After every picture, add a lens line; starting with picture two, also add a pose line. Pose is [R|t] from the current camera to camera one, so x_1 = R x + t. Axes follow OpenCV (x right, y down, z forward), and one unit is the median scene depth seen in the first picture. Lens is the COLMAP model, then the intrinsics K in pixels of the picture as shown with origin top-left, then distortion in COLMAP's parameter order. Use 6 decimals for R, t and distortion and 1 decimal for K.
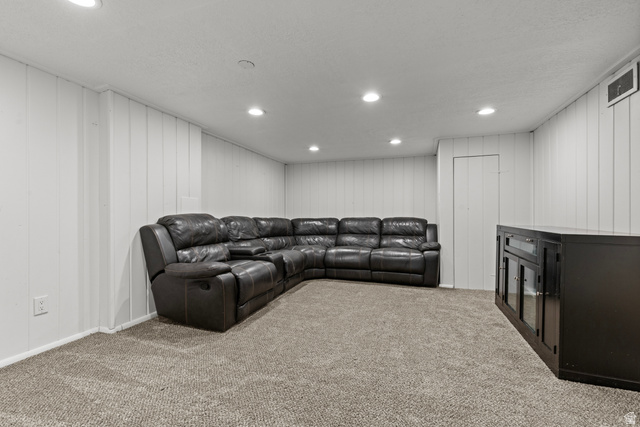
lens RADIAL K [[292.2, 0, 311.6], [0, 292.2, 217.4], [0, 0, 1]] dist [0.009719, -0.000728]
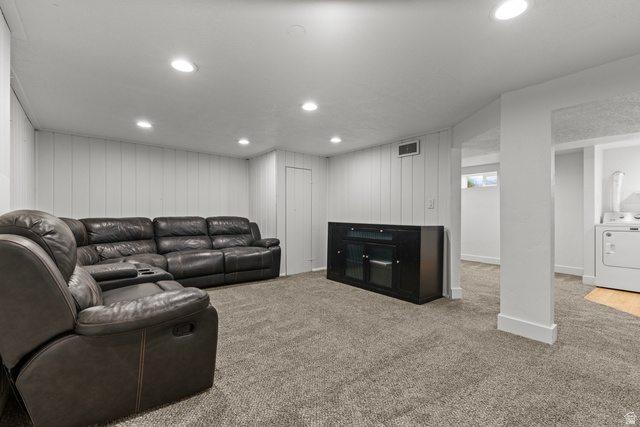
lens RADIAL K [[292.2, 0, 311.2], [0, 292.2, 214.9], [0, 0, 1]] dist [0.009719, -0.000728]
pose [[0.520951, 0.003303, 0.853580, -0.483379], [0.001514, 0.999987, -0.004793, -0.001225], [-0.853585, 0.003789, 0.520939, 0.285697]]
